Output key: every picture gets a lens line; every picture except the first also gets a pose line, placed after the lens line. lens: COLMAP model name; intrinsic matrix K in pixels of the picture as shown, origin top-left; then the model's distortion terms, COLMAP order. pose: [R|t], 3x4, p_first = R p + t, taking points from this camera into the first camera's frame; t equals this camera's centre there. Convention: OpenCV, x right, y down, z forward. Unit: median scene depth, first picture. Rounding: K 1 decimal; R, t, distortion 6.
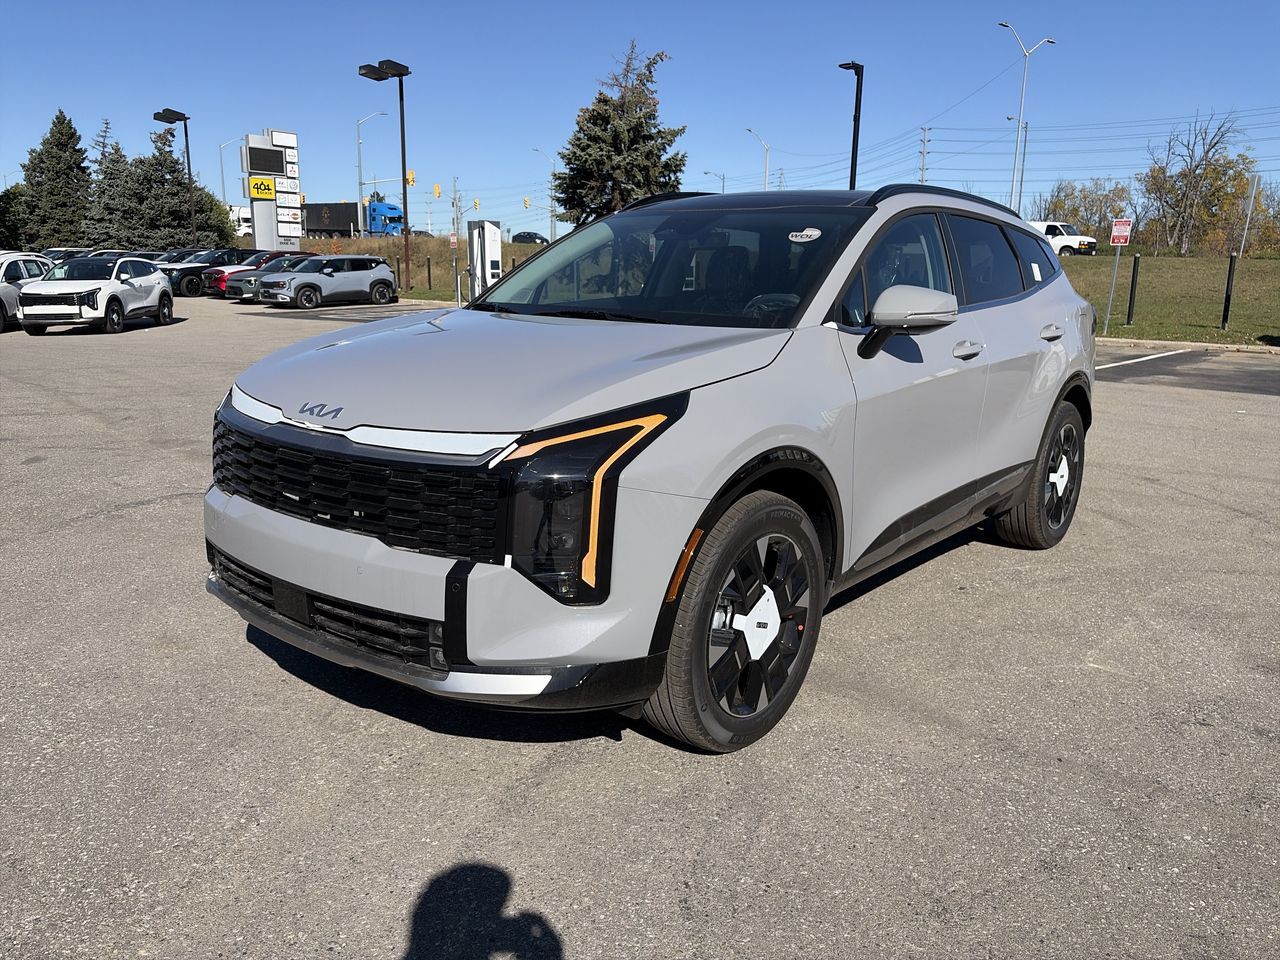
lens RADIAL K [[972.0, 0, 637.1], [0, 972.0, 474.1], [0, 0, 1]] dist [0.040189, -0.035183]
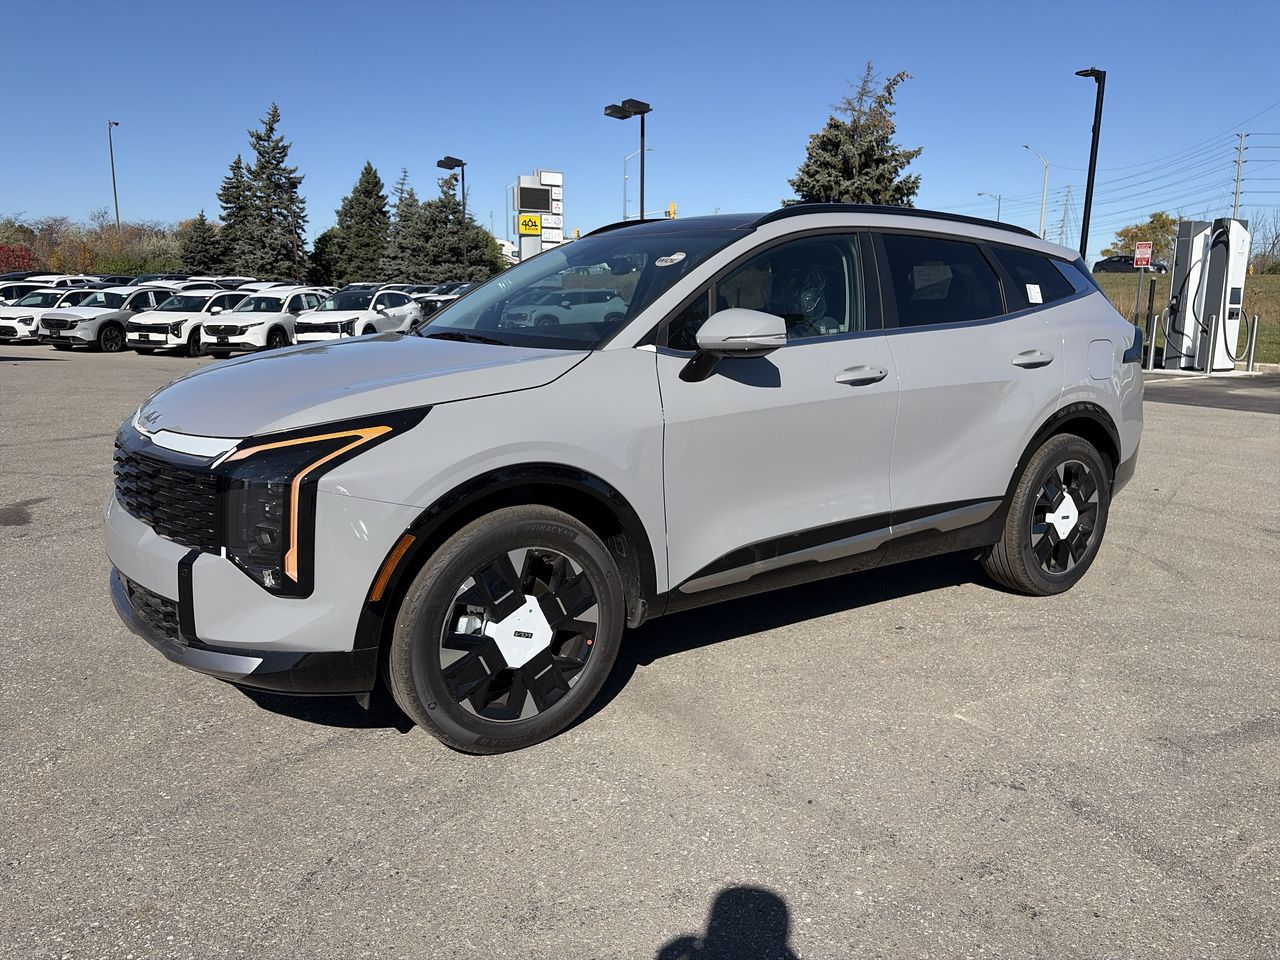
lens RADIAL K [[975.5, 0, 633.5], [0, 975.5, 483.0], [0, 0, 1]] dist [0.016087, 0.012192]
pose [[0.963285, 0.041892, -0.265191, 0.046355], [-0.046988, 0.998812, -0.012901, 0.000175], [0.264336, 0.024888, 0.964110, 0.002600]]
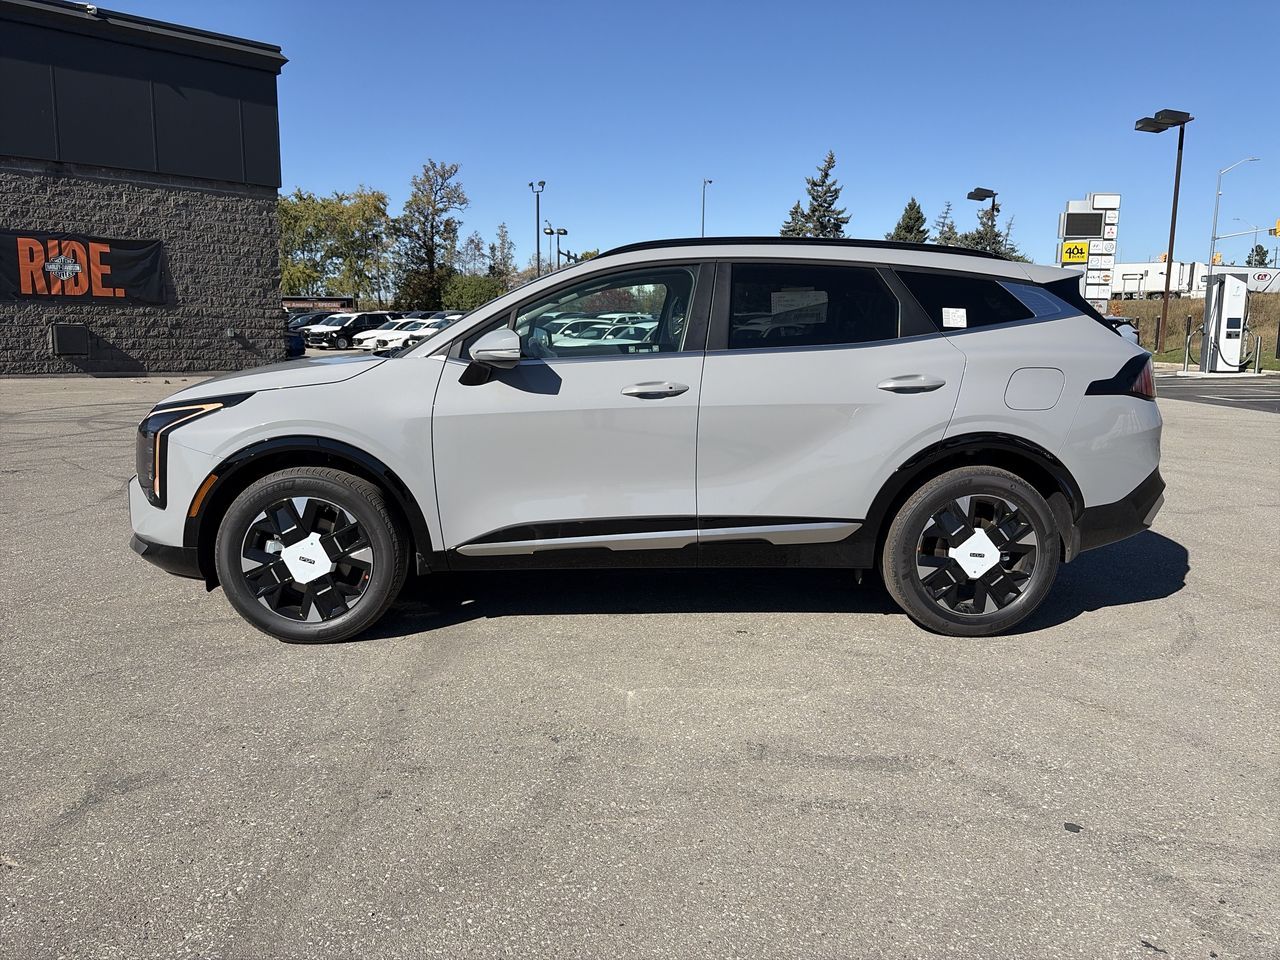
lens RADIAL K [[972.0, 0, 637.1], [0, 972.0, 474.1], [0, 0, 1]] dist [0.040189, -0.035183]
pose [[0.674838, 0.100092, -0.731146, 0.136593], [-0.146628, 0.989192, 0.000082, -0.003842], [0.723252, 0.107151, 0.682221, 0.032215]]
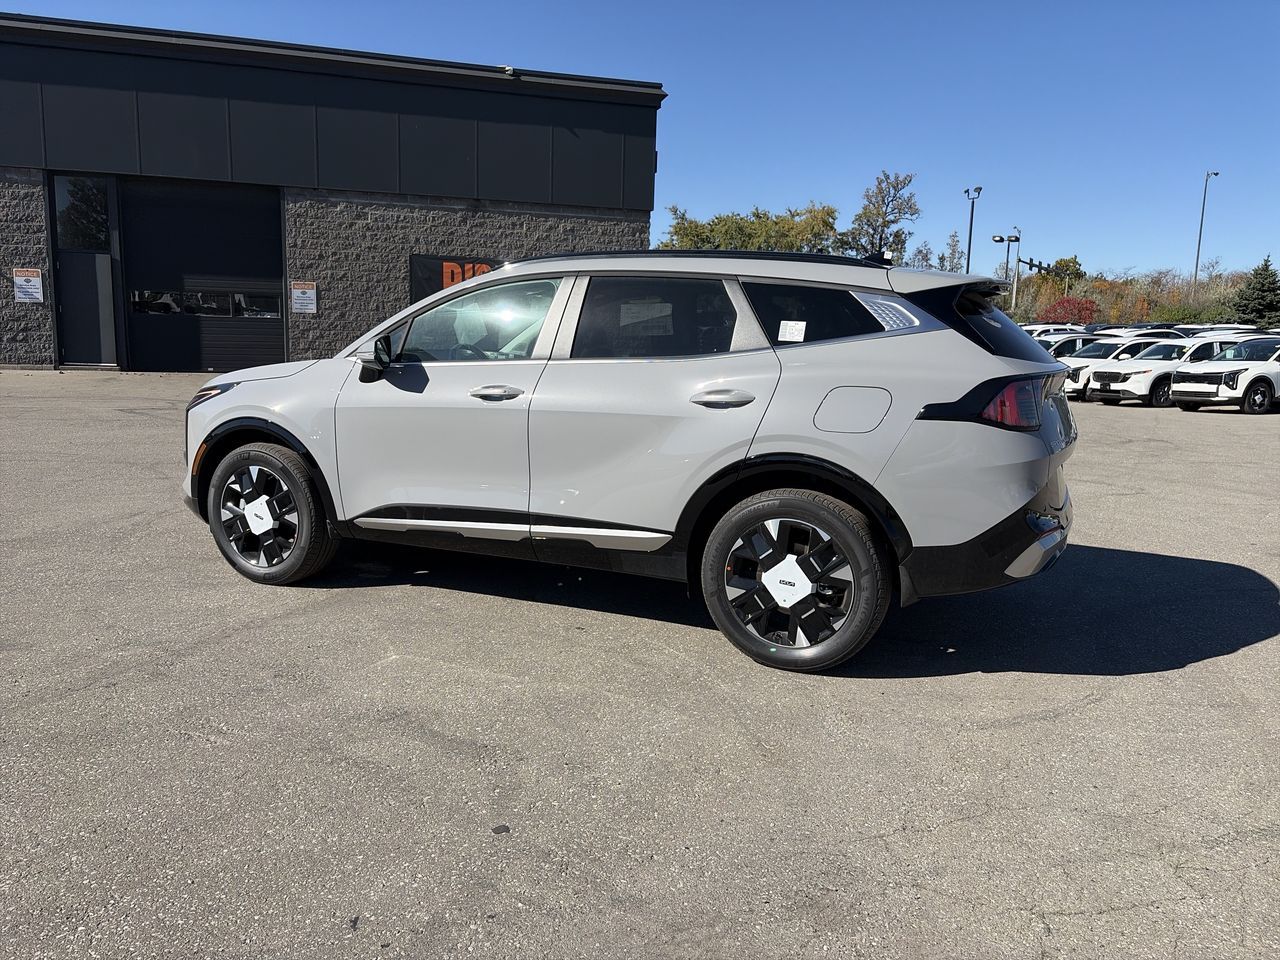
lens RADIAL K [[966.6, 0, 629.6], [0, 966.6, 476.0], [0, 0, 1]] dist [0.047136, -0.035541]
pose [[0.253524, 0.132475, -0.958215, 0.185033], [-0.212689, 0.973971, 0.078381, -0.018919], [0.943657, 0.183931, 0.275101, 0.103716]]
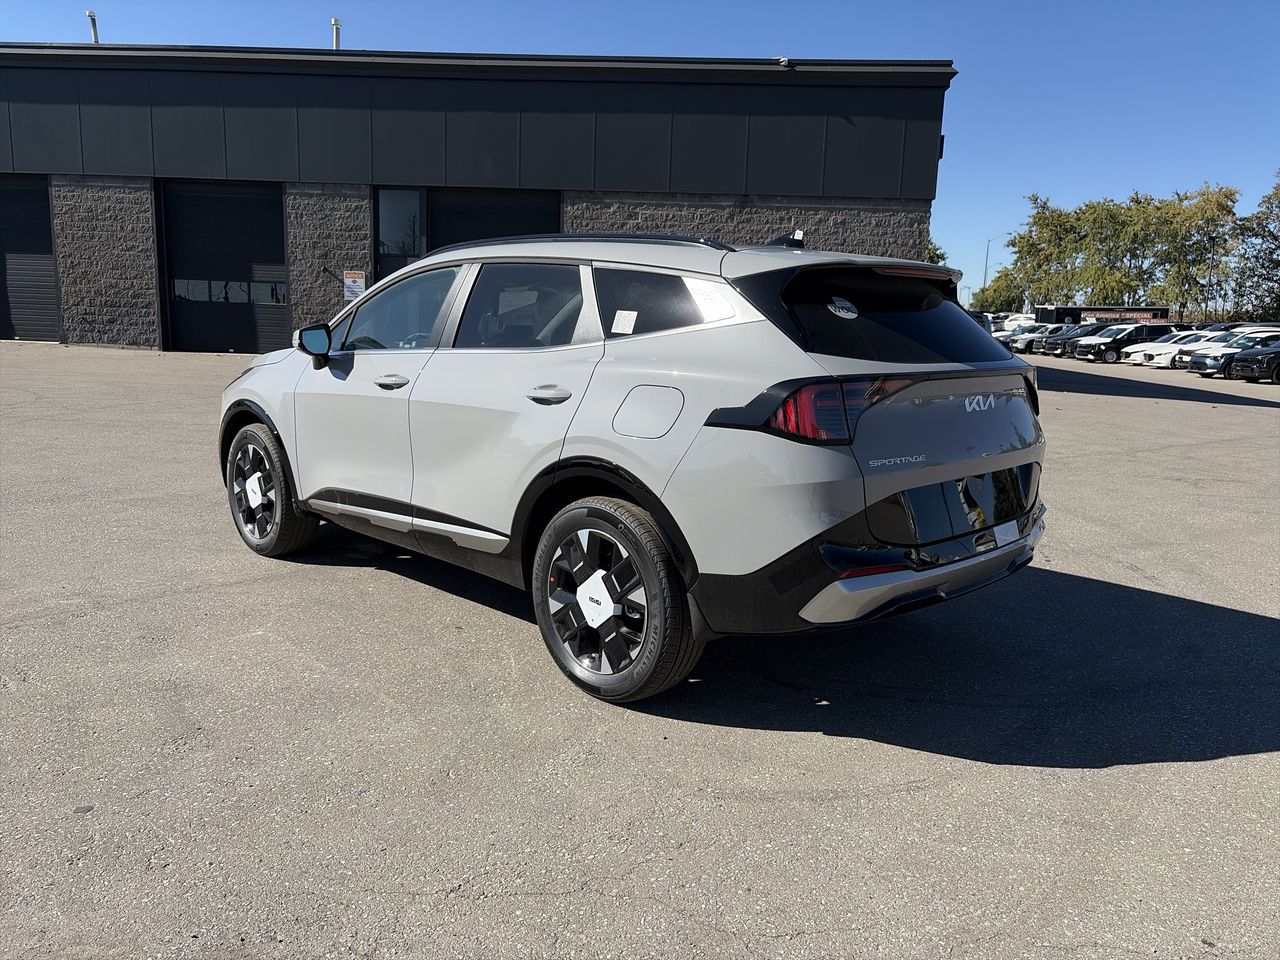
lens RADIAL K [[972.0, 0, 637.1], [0, 972.0, 474.1], [0, 0, 1]] dist [0.040189, -0.035183]
pose [[-0.099742, 0.135940, -0.985683, 0.181032], [-0.231913, 0.960164, 0.155888, -0.033217], [0.967609, 0.244141, -0.064243, 0.169691]]
